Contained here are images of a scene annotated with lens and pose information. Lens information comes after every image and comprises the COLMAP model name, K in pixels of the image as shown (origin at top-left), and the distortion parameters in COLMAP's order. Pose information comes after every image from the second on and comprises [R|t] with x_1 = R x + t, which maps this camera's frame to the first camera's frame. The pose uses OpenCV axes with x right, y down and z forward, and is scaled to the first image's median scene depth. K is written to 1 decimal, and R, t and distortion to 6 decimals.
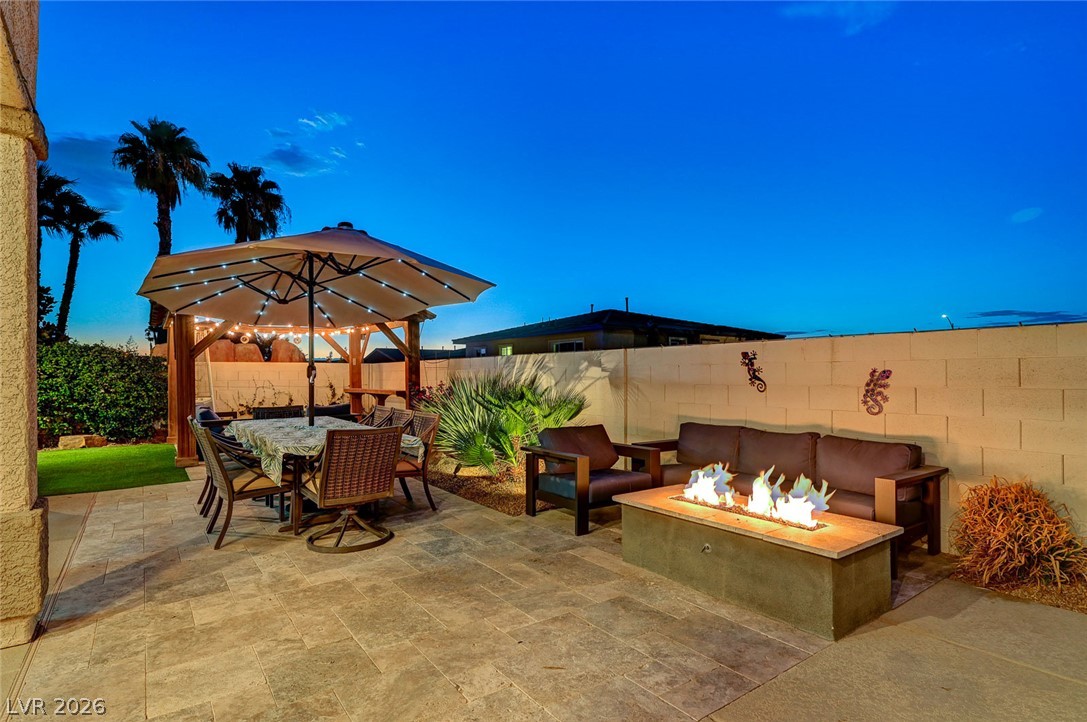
lens RADIAL K [[557.6, 0, 536.9], [0, 557.6, 369.9], [0, 0, 1]] dist [-0.003625, -0.000872]
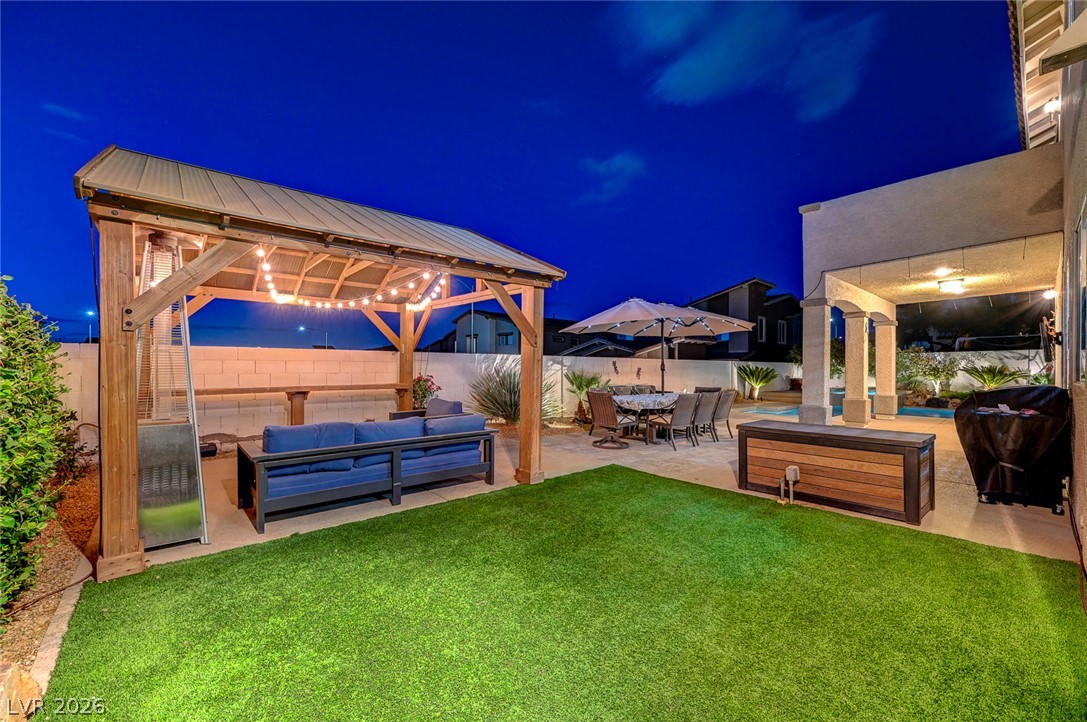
lens RADIAL K [[429.8, 0, 544.7], [0, 429.8, 370.8], [0, 0, 1]] dist [-0.001562, -0.001183]
pose [[-0.076565, 0.006604, 0.997043, -1.378525], [-0.005999, 0.999957, -0.007084, 0.028126], [-0.997047, -0.006524, -0.076522, 1.146083]]
